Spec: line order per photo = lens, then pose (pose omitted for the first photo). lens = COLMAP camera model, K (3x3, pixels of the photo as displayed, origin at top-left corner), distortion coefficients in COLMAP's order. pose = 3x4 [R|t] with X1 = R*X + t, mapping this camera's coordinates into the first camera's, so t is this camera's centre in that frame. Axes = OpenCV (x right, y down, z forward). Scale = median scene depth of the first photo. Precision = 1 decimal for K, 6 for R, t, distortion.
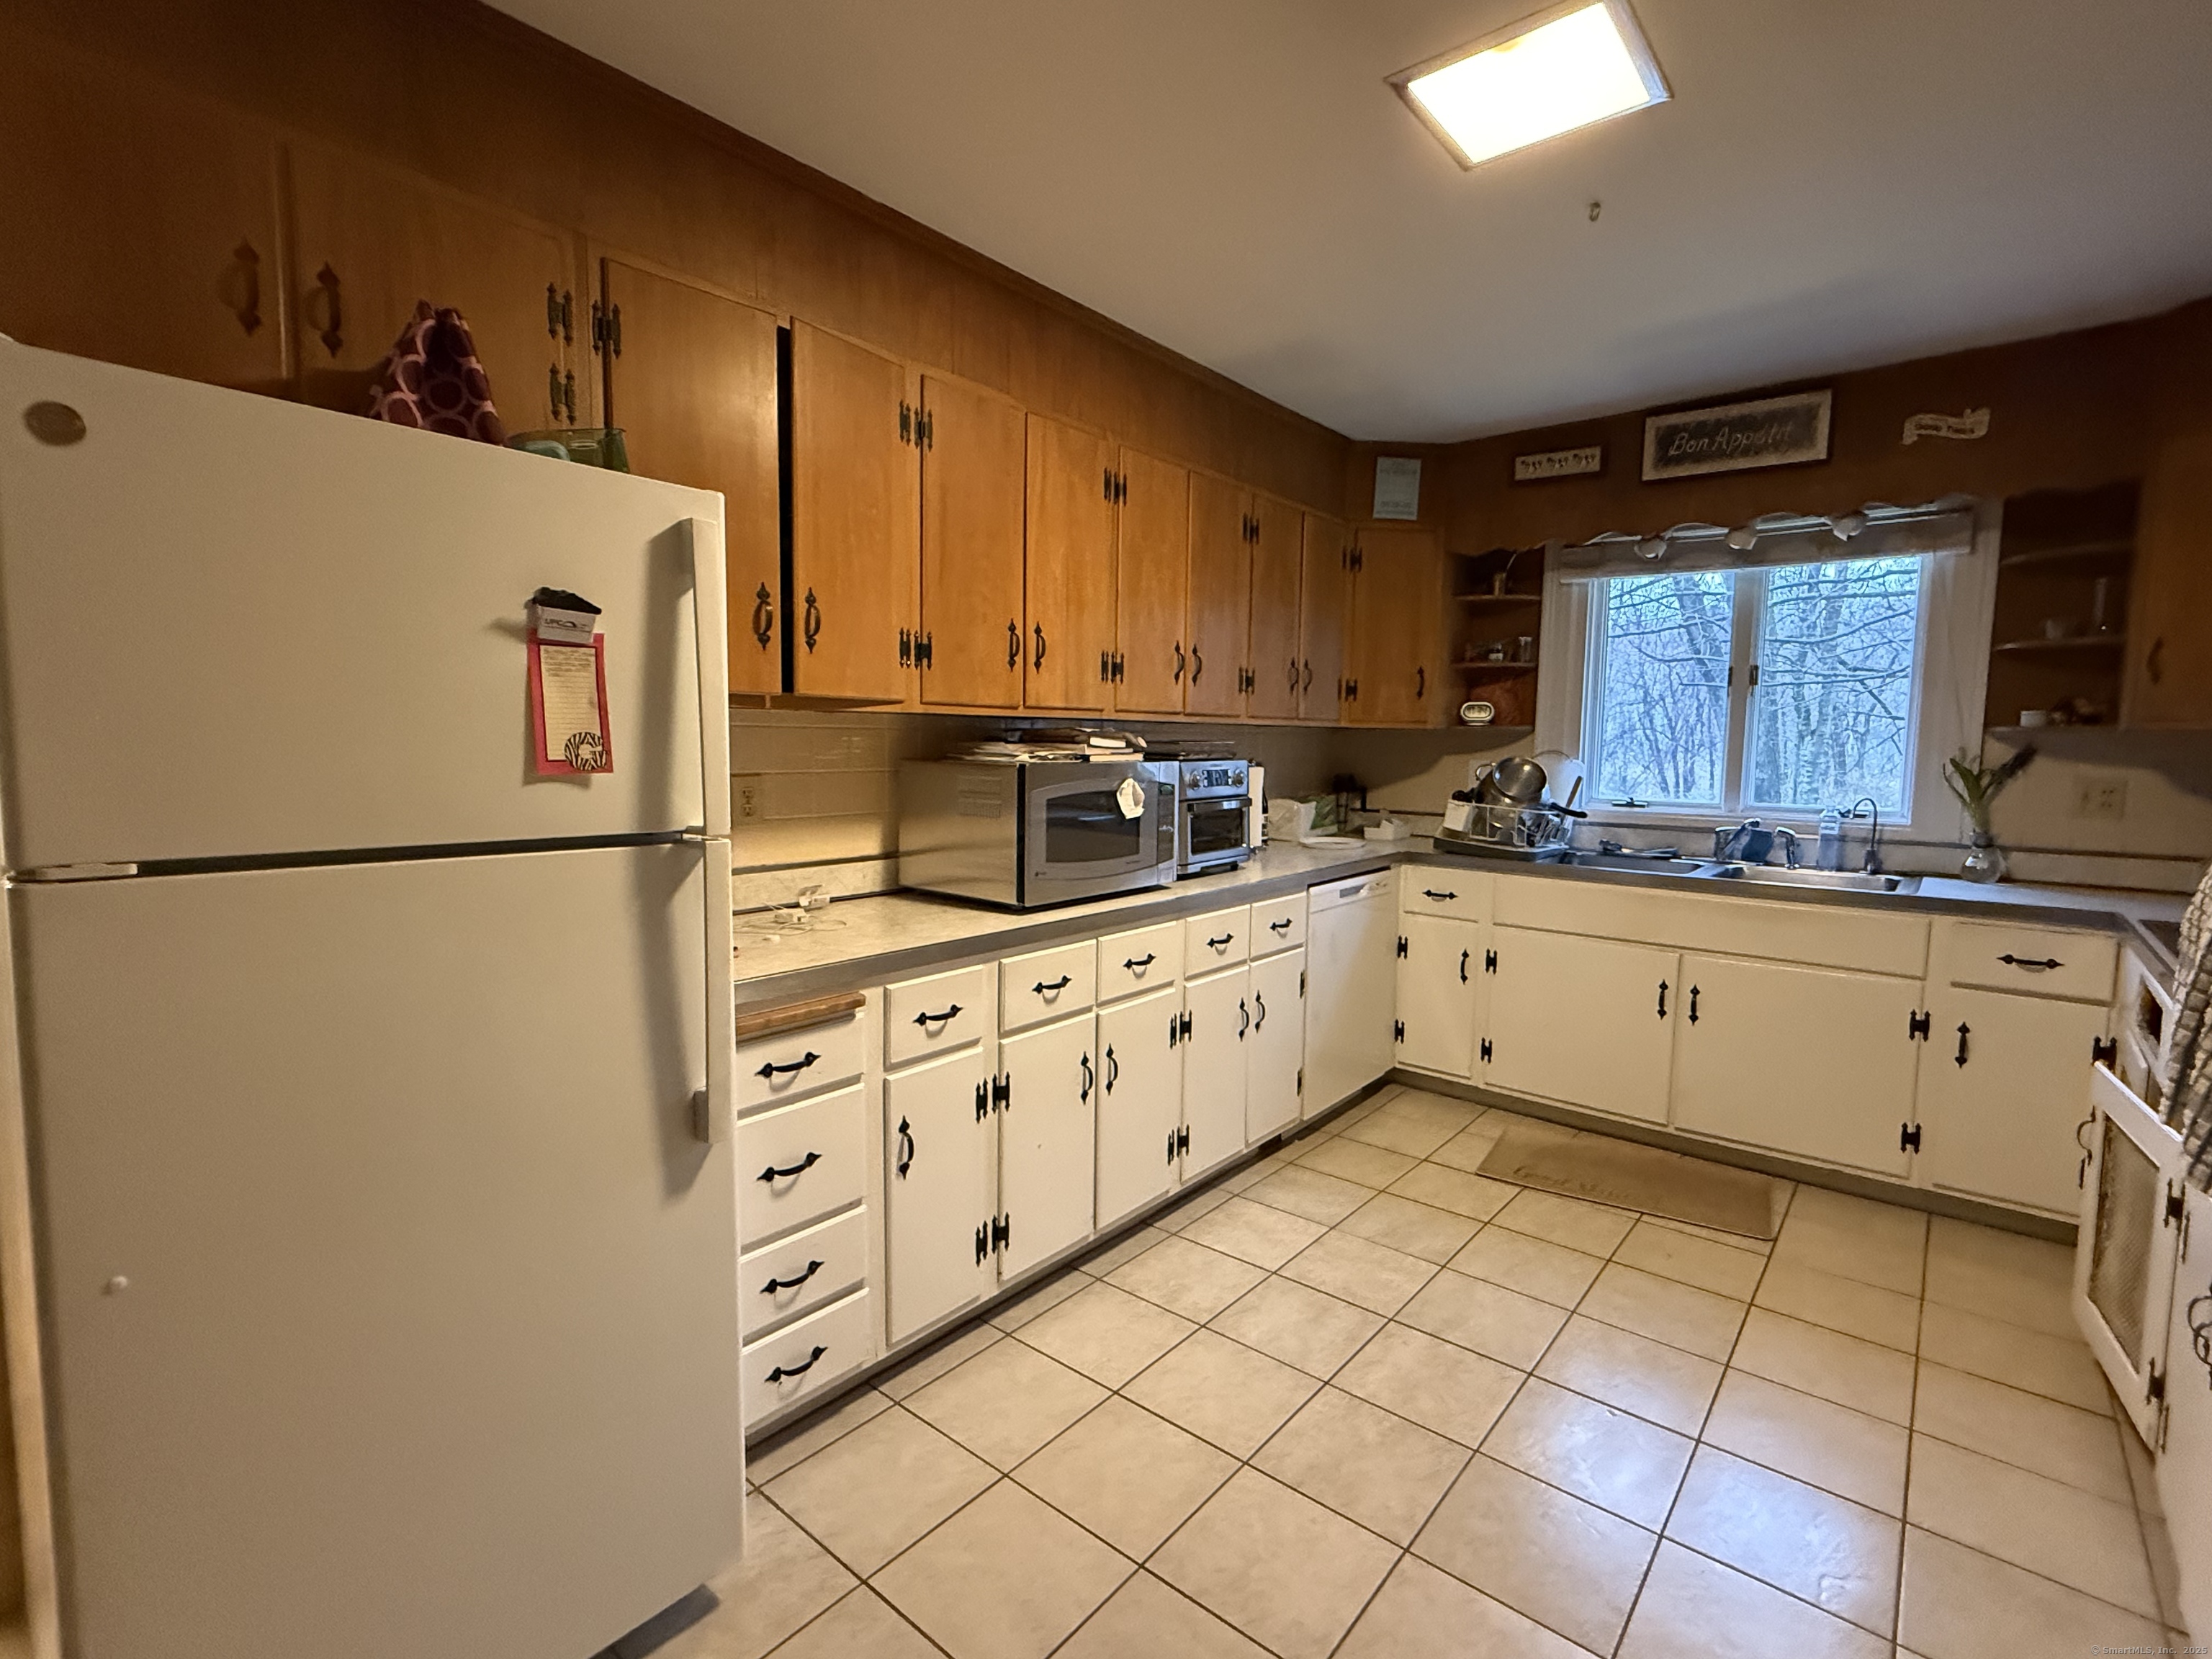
lens RADIAL K [[1015.7, 0, 1103.5], [0, 1015.7, 833.2], [0, 0, 1]] dist [0.000215, 0.000184]
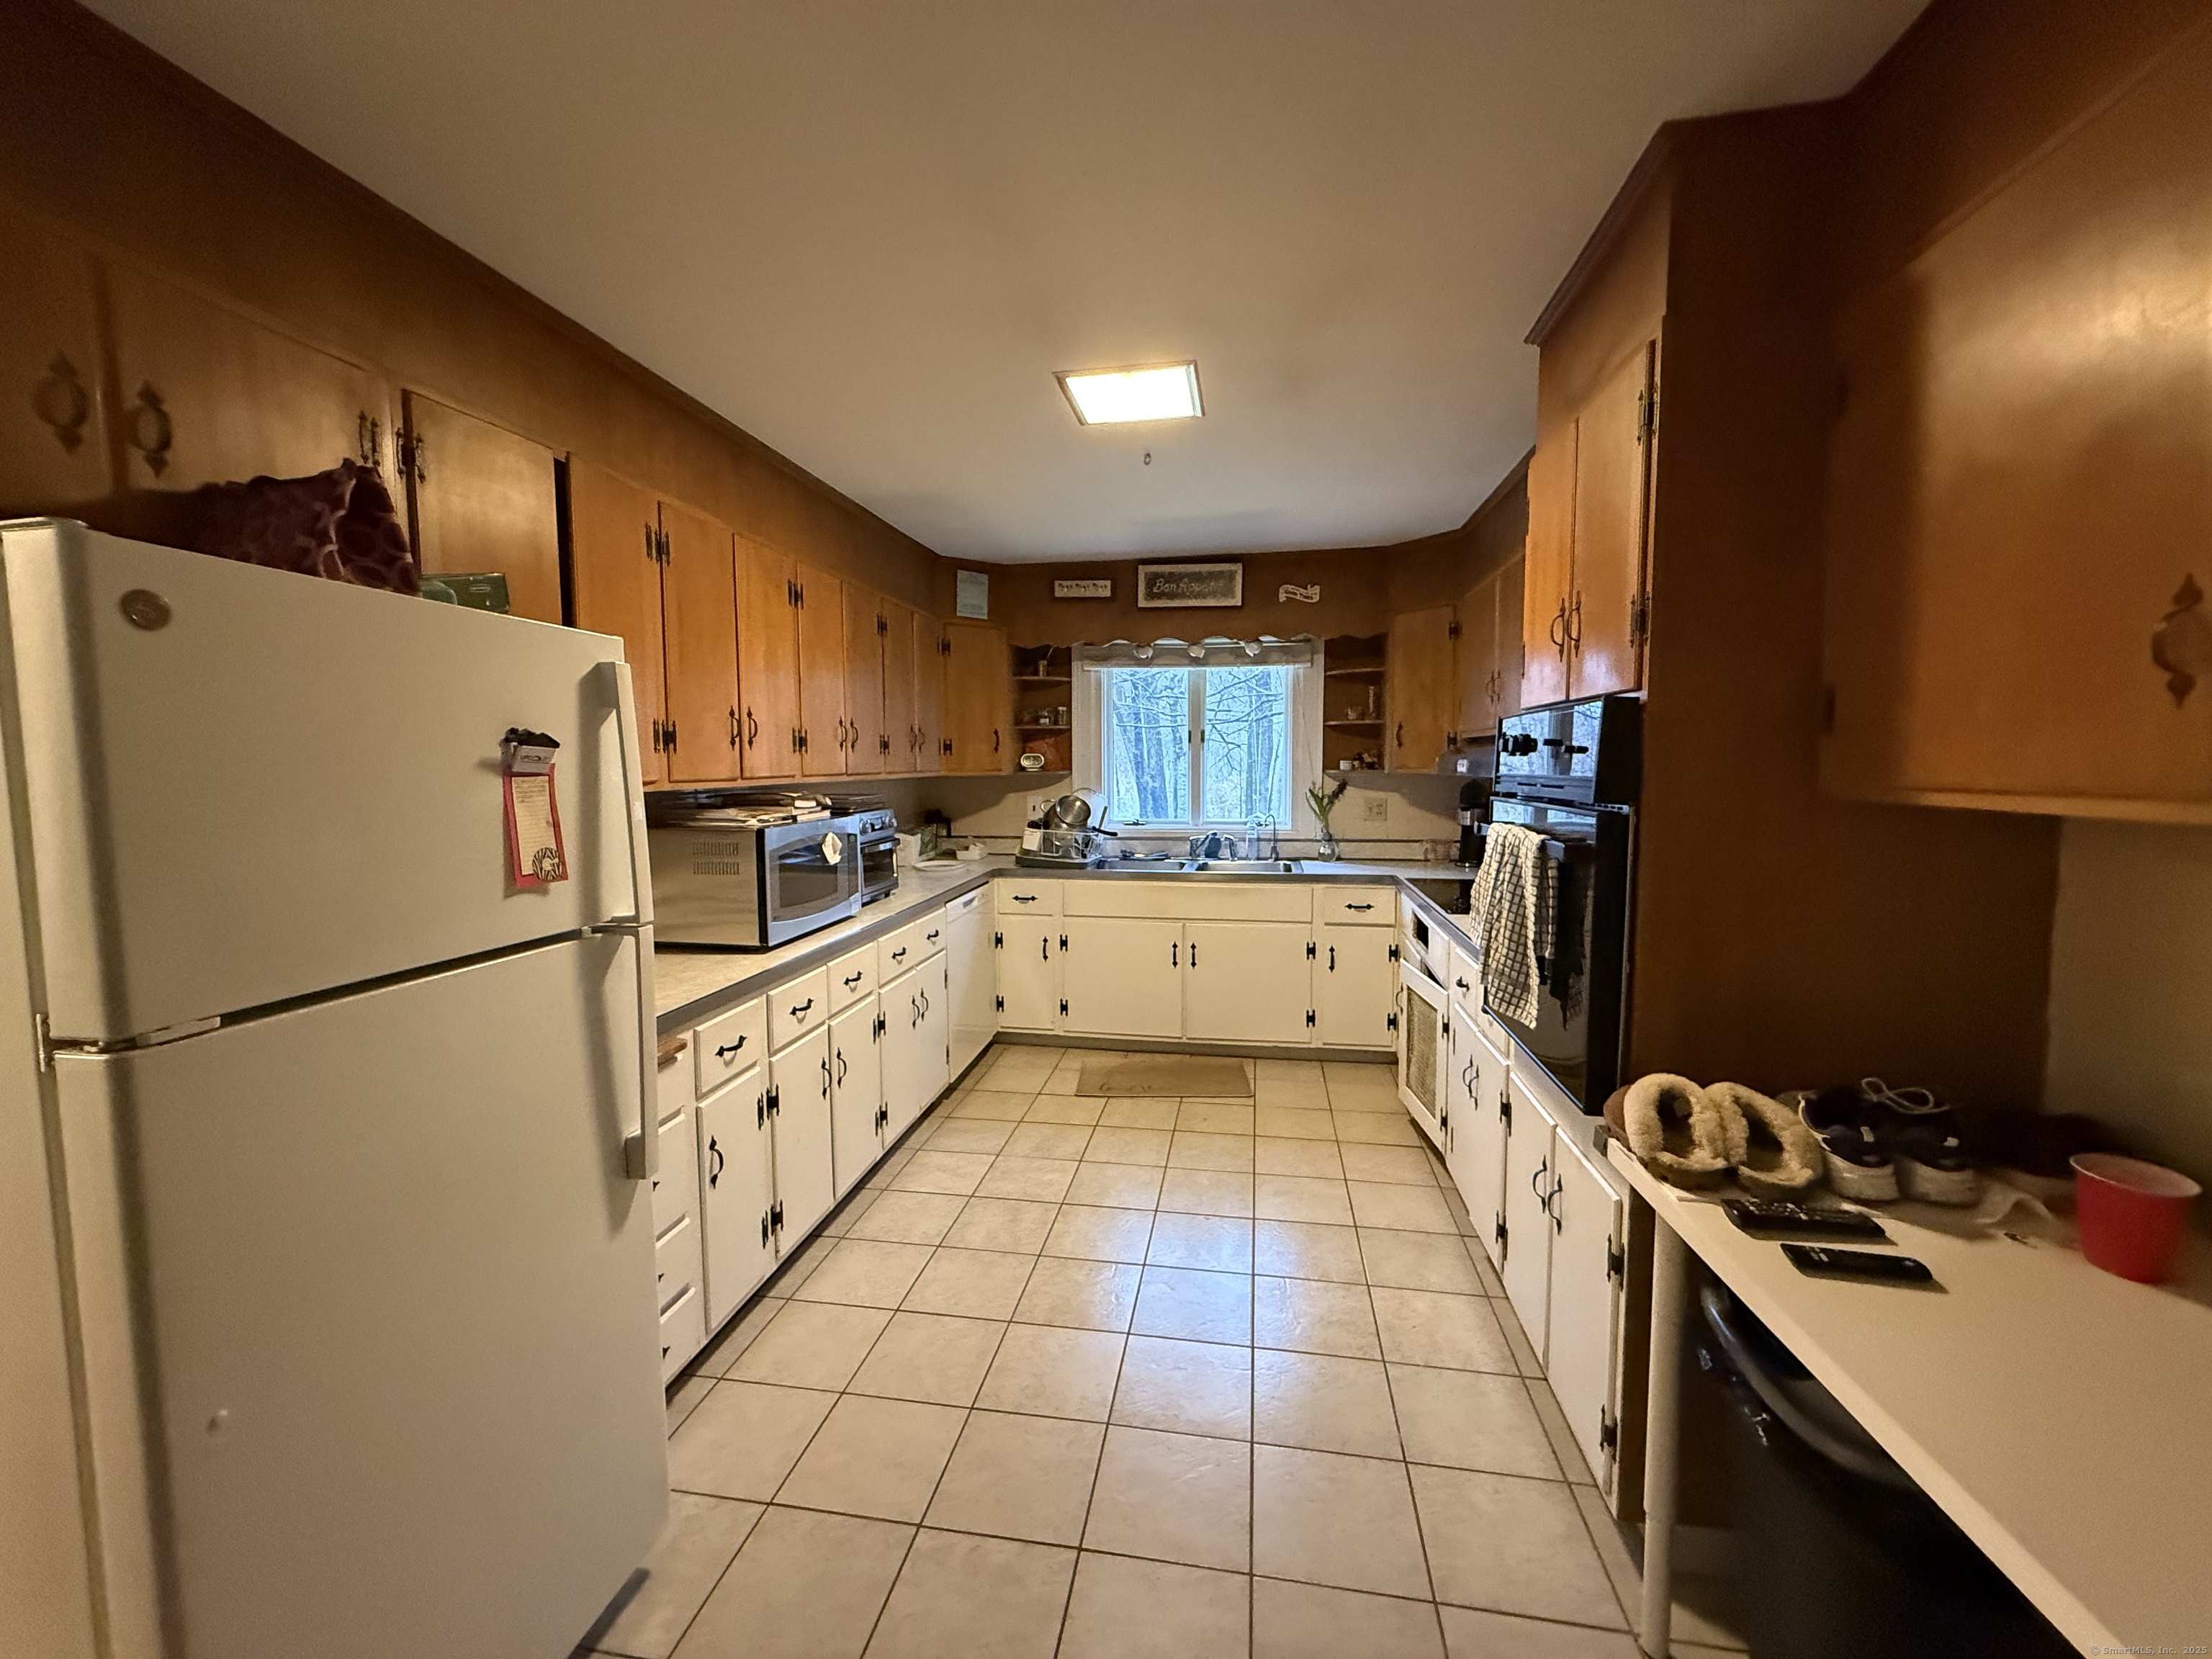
lens RADIAL K [[875.4, 0, 1103.9], [0, 875.4, 833.6], [0, 0, 1]] dist [-0.001360, -0.000594]
pose [[0.864312, -0.059000, 0.499484, -0.208162], [0.063546, 0.997947, 0.007918, -0.037813], [-0.498926, 0.024896, 0.866287, -0.088637]]
